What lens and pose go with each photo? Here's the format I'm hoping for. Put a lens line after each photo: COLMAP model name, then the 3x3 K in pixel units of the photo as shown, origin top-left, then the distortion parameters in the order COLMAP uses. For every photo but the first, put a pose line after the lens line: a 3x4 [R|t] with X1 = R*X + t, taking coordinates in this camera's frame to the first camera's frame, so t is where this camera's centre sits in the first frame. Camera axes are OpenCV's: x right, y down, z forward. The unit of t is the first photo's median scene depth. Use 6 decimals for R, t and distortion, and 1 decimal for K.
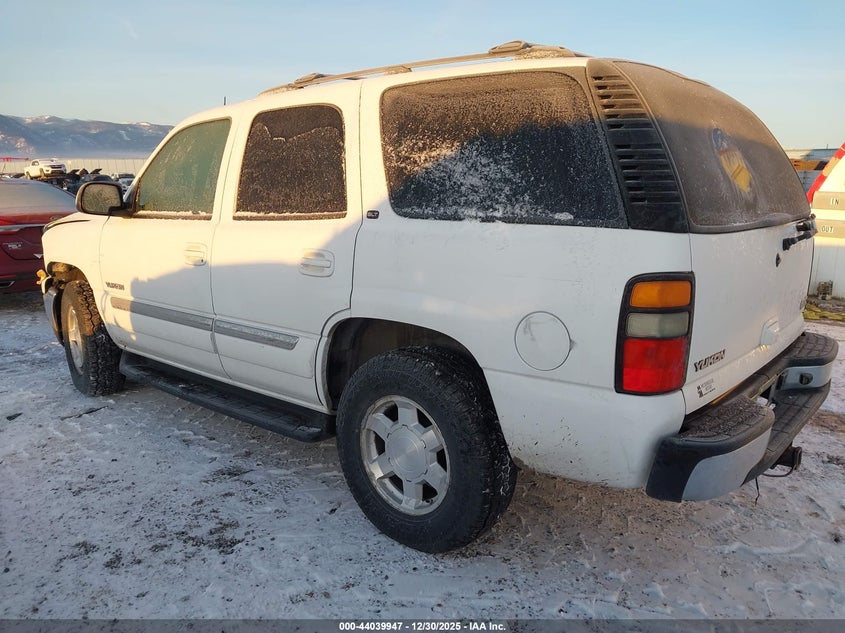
lens RADIAL K [[665.2, 0, 422.5], [0, 665.2, 316.5], [0, 0, 1]] dist [0.010637, -0.000503]
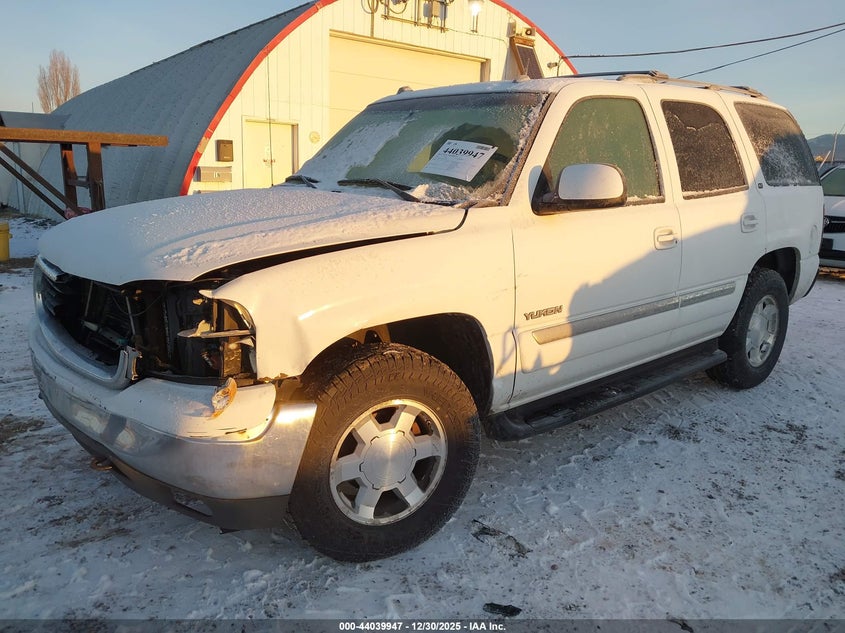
lens RADIAL K [[665.2, 0, 422.5], [0, 665.2, 316.5], [0, 0, 1]] dist [0.010637, -0.000503]
pose [[0.149066, -0.223337, 0.963276, -1.419347], [0.186787, 0.962981, 0.194364, -0.248783], [-0.971025, 0.150954, 0.185264, 1.222332]]
